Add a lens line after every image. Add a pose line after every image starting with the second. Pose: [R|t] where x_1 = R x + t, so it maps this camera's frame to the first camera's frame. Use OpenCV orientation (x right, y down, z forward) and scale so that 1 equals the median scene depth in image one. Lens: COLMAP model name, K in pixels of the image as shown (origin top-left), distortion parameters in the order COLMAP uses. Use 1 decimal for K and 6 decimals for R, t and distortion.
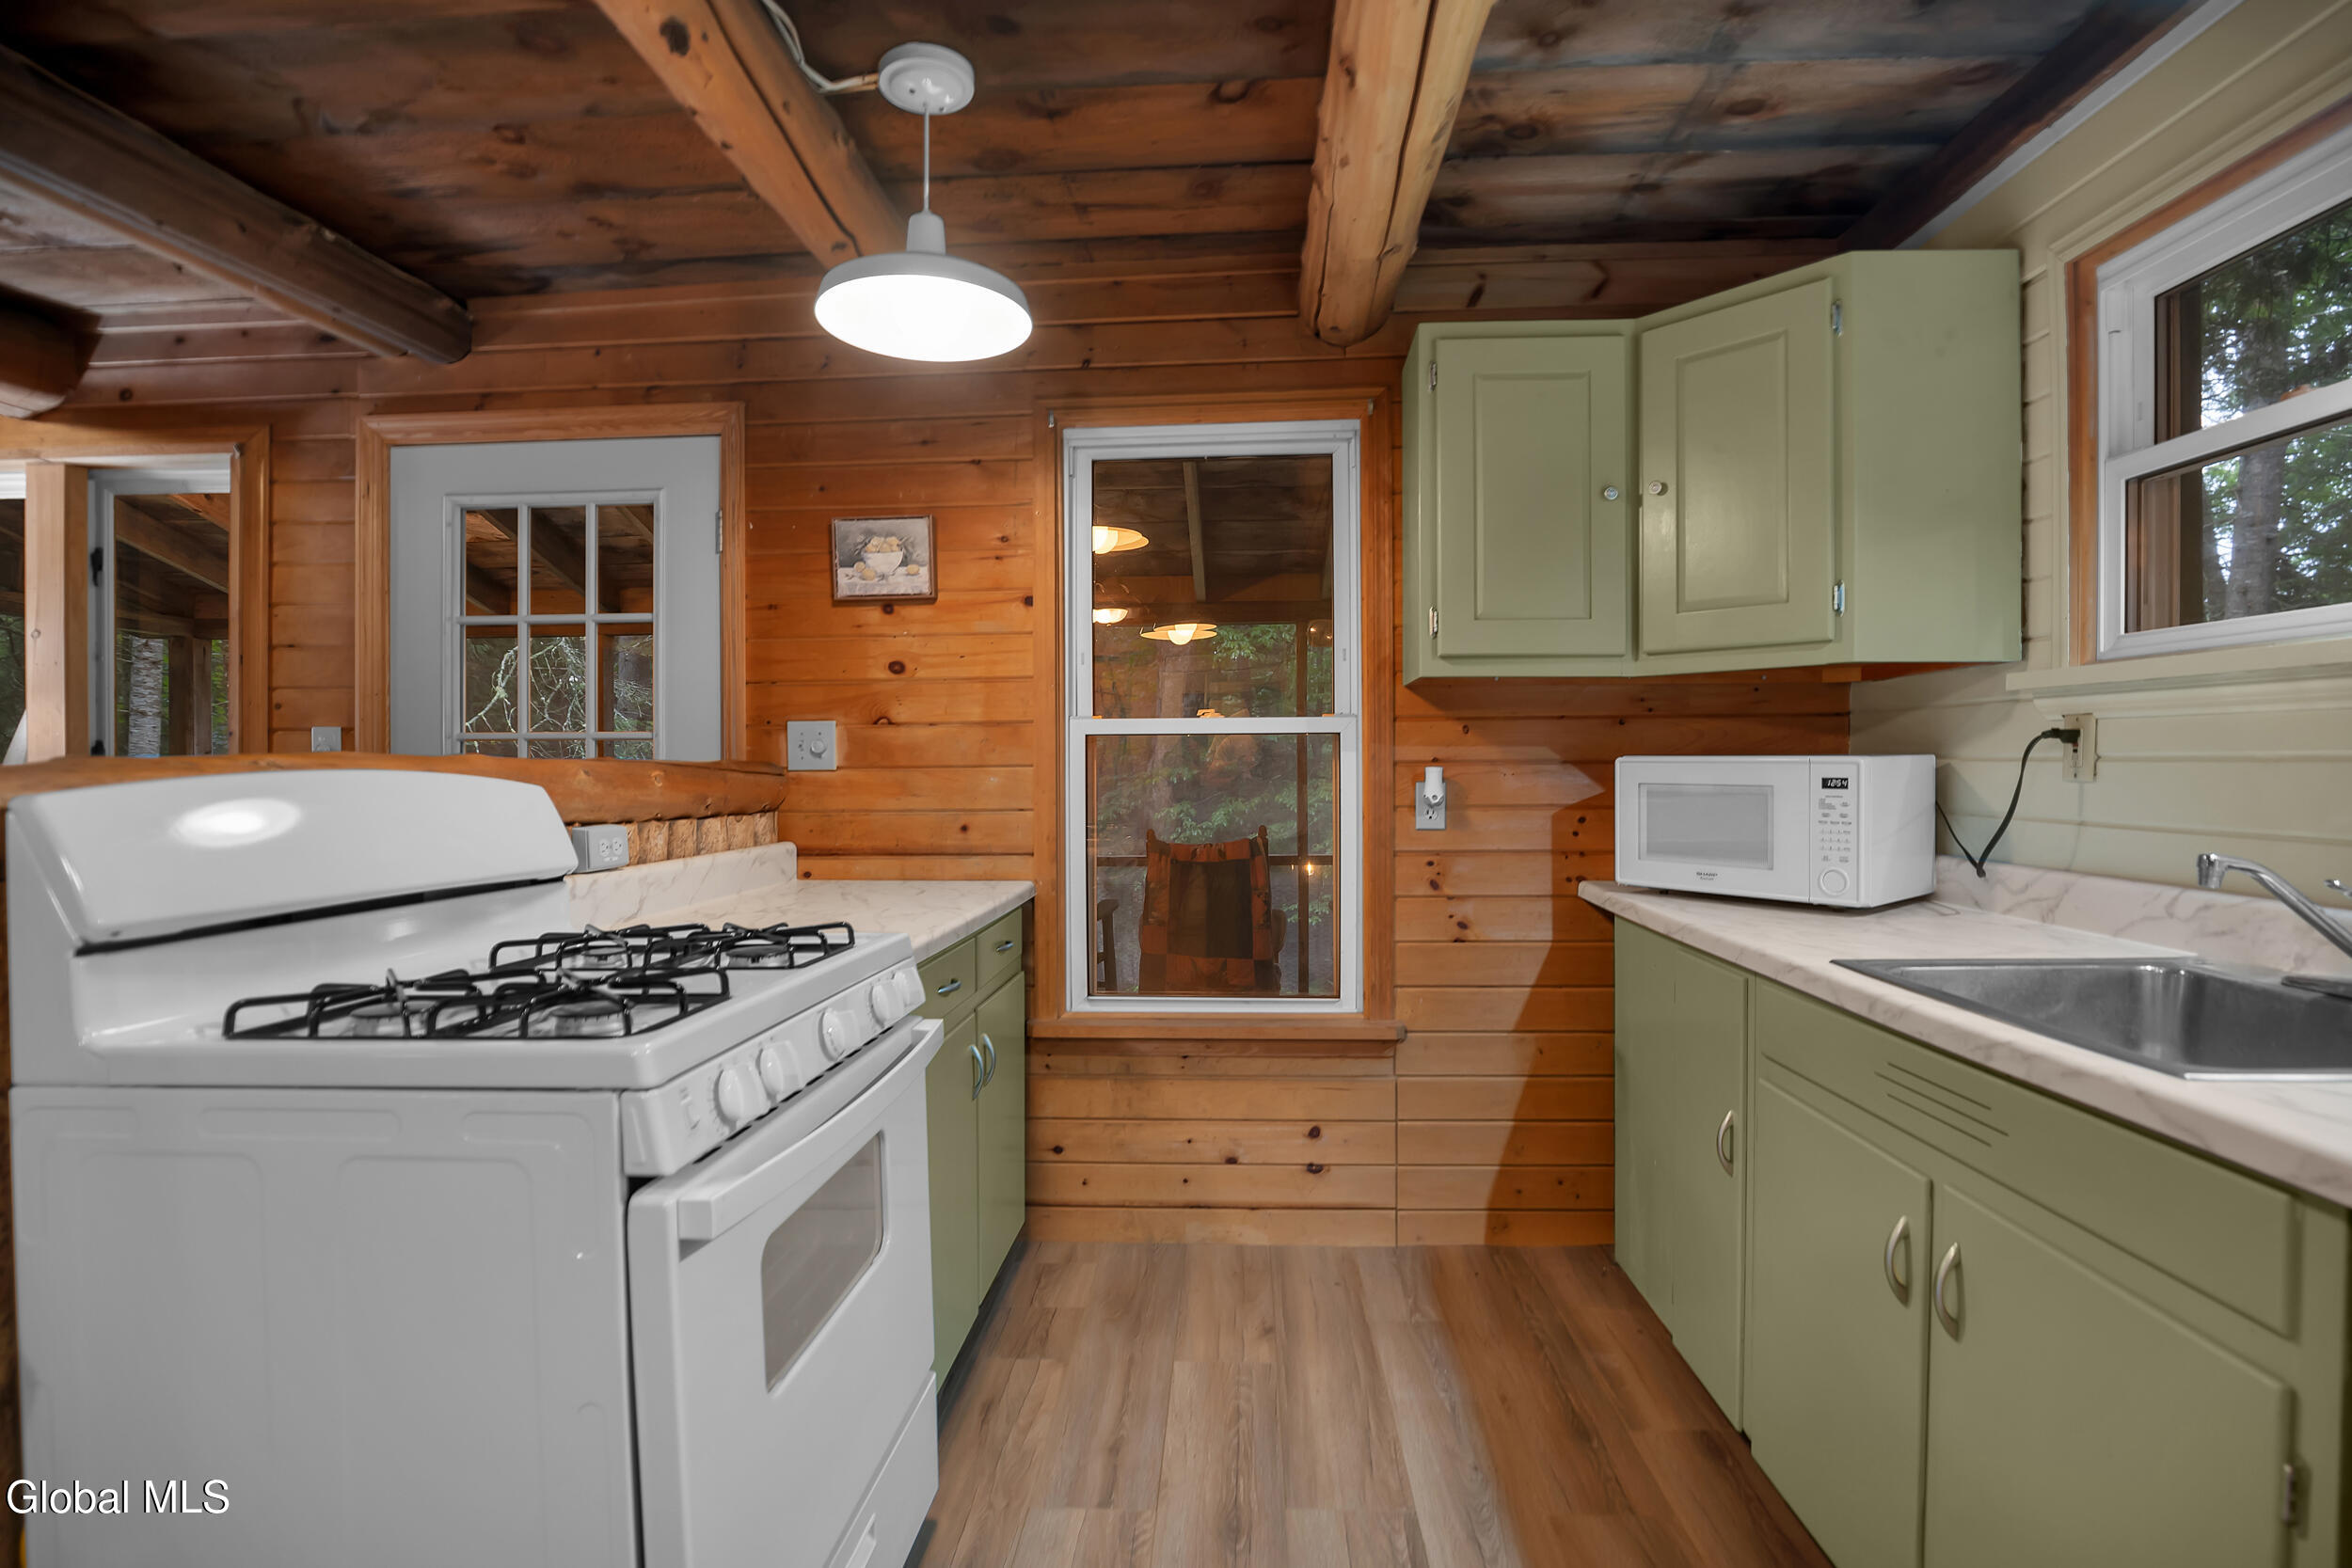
lens RADIAL K [[1102.3, 0, 1192.5], [0, 1102.3, 773.6], [0, 0, 1]] dist [-0.036958, 0.006650]
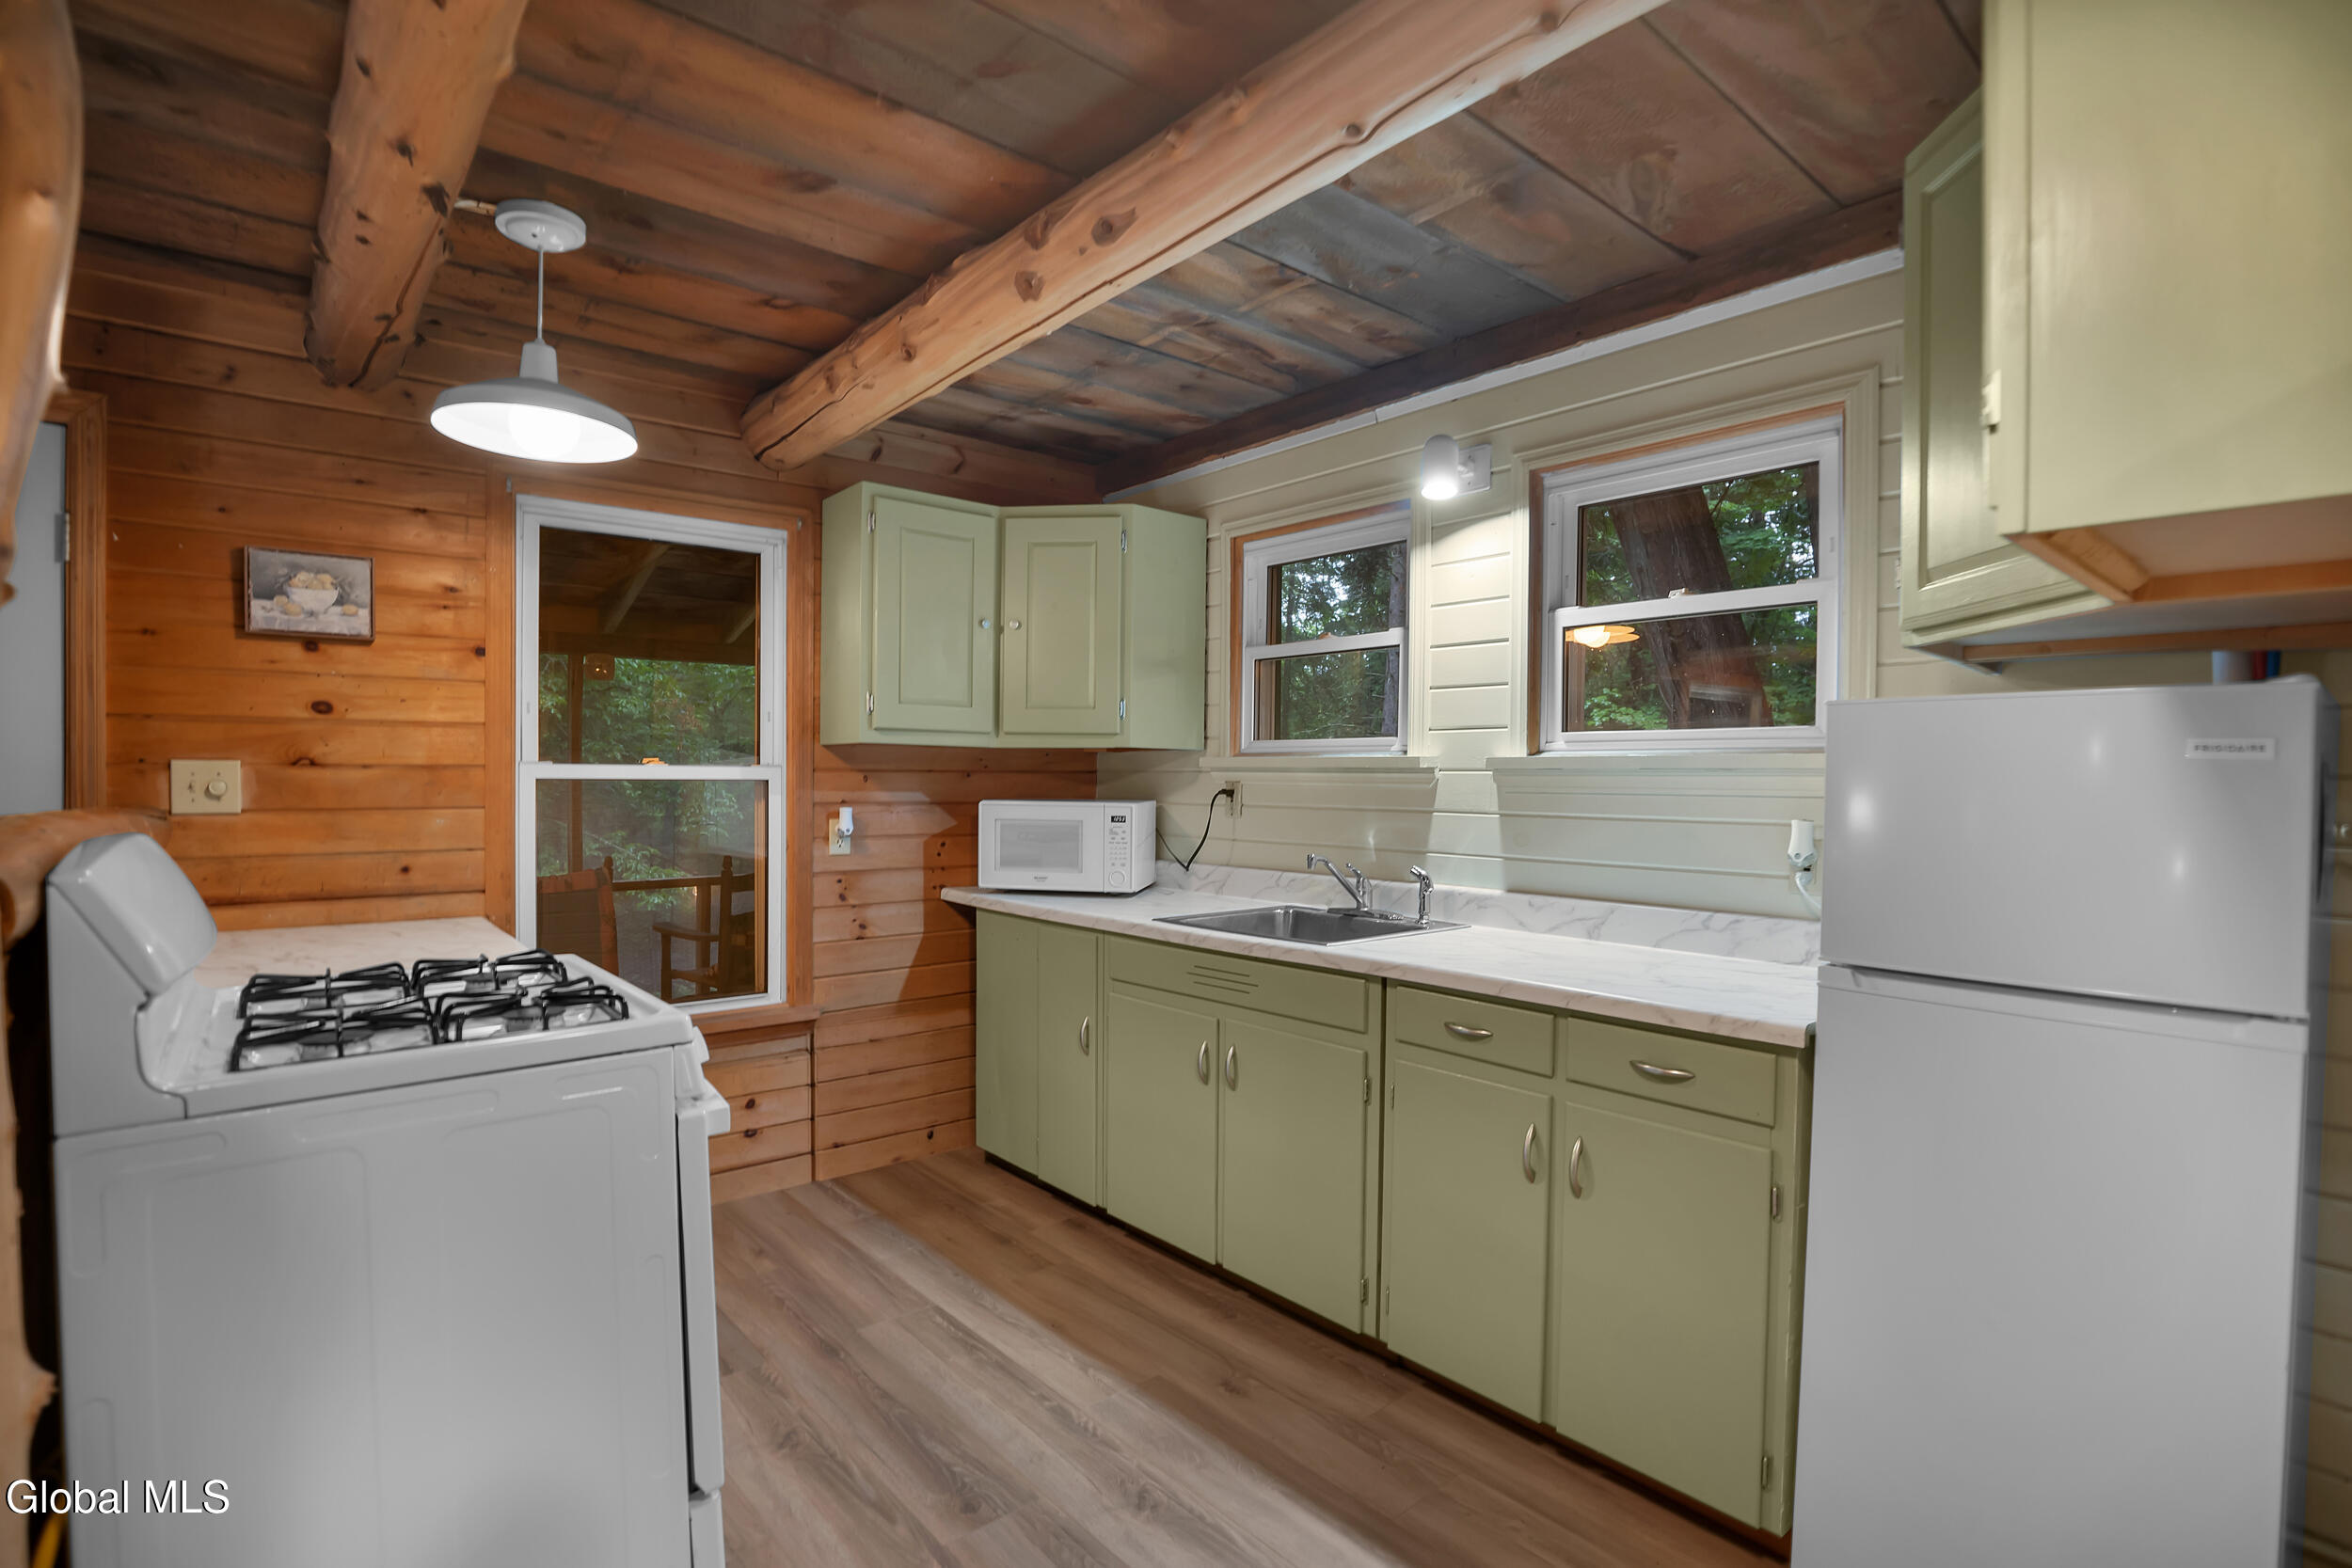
lens RADIAL K [[1102.3, 0, 1169.9], [0, 1102.3, 792.9], [0, 0, 1]] dist [-0.036958, 0.006650]
pose [[0.729864, 0.002290, 0.683589, -0.402408], [-0.003546, 0.999994, 0.000437, -0.025687], [-0.683584, -0.002743, 0.729867, -0.227378]]
